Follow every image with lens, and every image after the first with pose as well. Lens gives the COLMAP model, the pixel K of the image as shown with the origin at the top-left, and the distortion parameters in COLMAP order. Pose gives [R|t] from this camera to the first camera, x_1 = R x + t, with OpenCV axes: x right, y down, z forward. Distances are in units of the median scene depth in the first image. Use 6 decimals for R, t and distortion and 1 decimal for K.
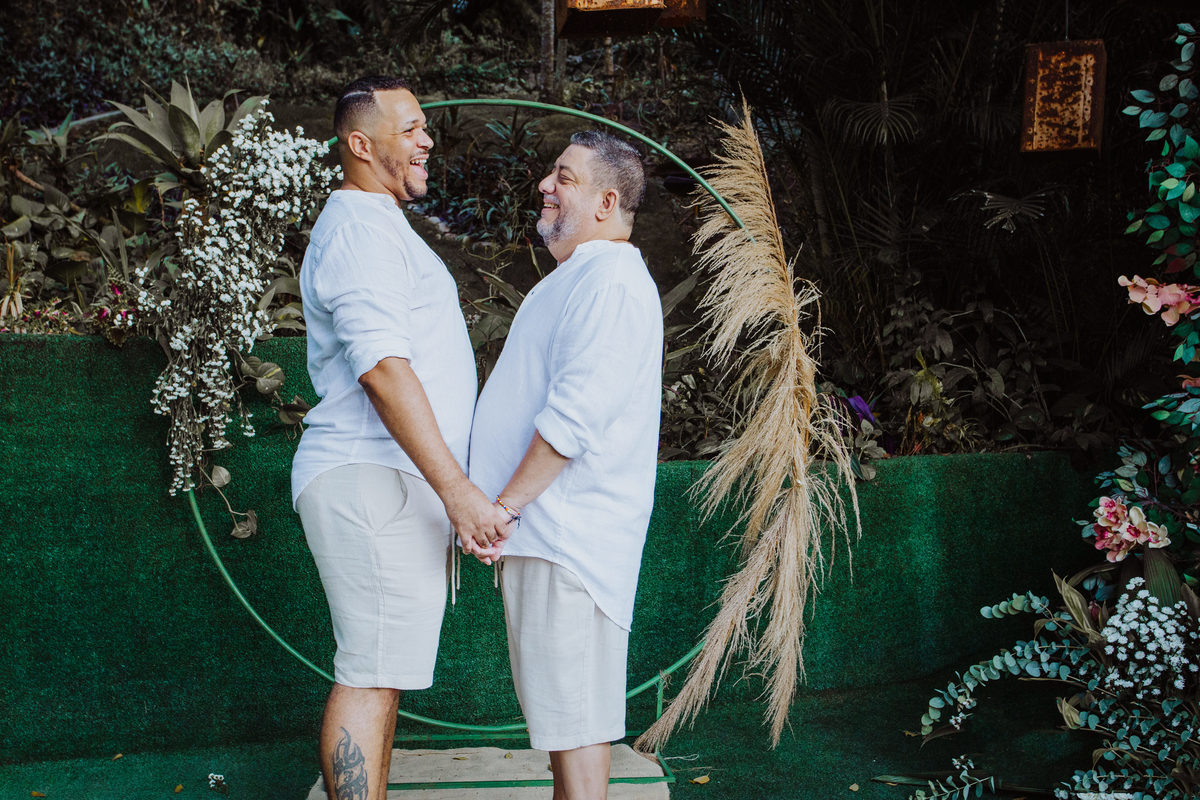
lens RADIAL K [[1299.7, 0, 566.3], [0, 1299.7, 436.4], [0, 0, 1]] dist [0.004281, 0.053481]
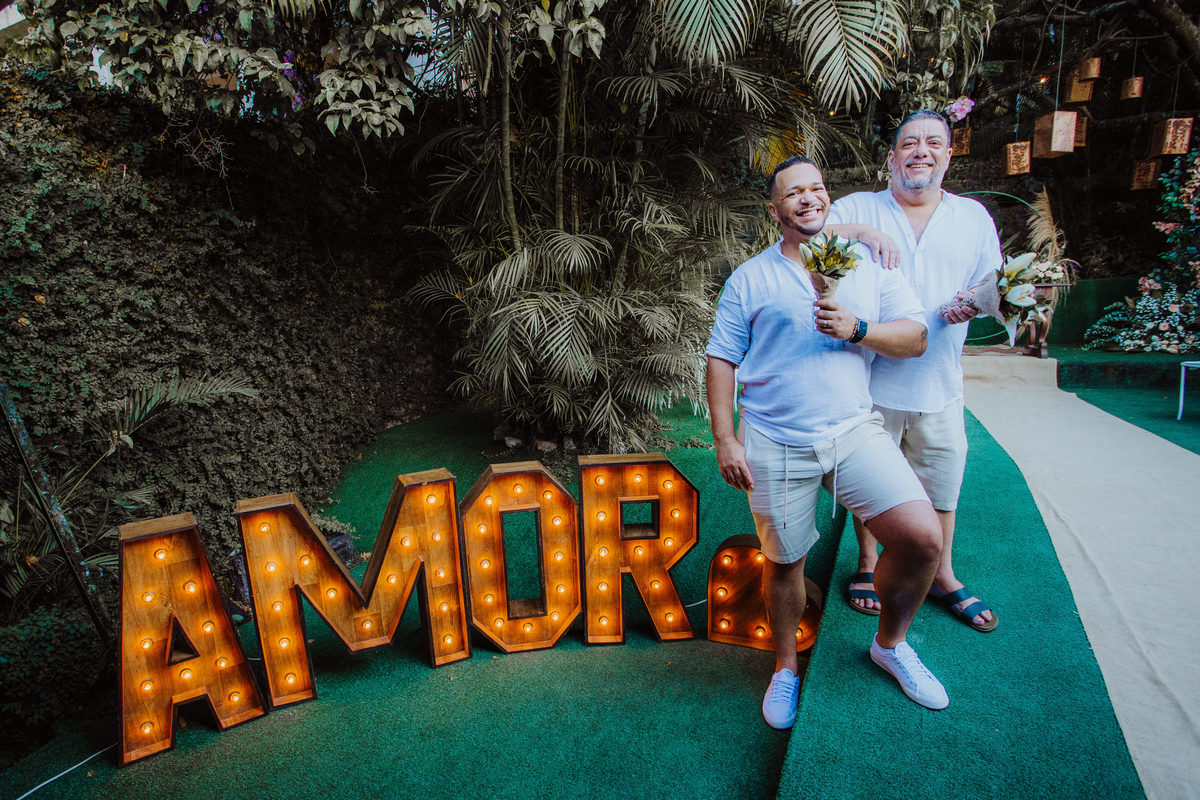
lens RADIAL K [[646.1, 0, 598.6], [0, 646.1, 417.5], [0, 0, 1]] dist [-0.000291, 0.001734]
pose [[0.918179, 0.038220, -0.394318, -0.299076], [0.006077, 0.993859, 0.110484, 0.218475], [0.396120, -0.103841, 0.912308, -1.390541]]
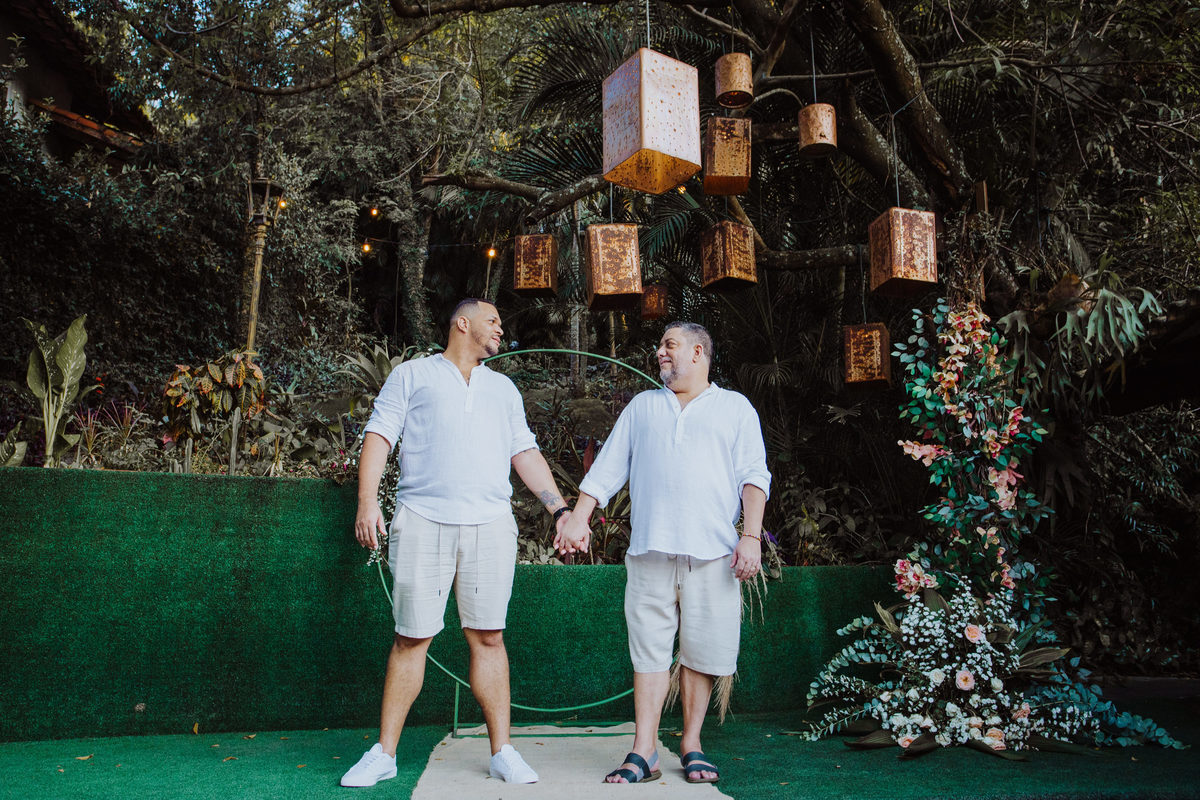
lens RADIAL K [[971.8, 0, 600.0], [0, 971.8, 400.0], [0, 0, 1]] dist [-0.011817, 0.002761]
pose [[0.999810, -0.008341, 0.017634, -0.012375], [0.012829, 0.962139, -0.272256, 0.166946], [-0.014696, 0.272430, 0.962063, -0.277755]]
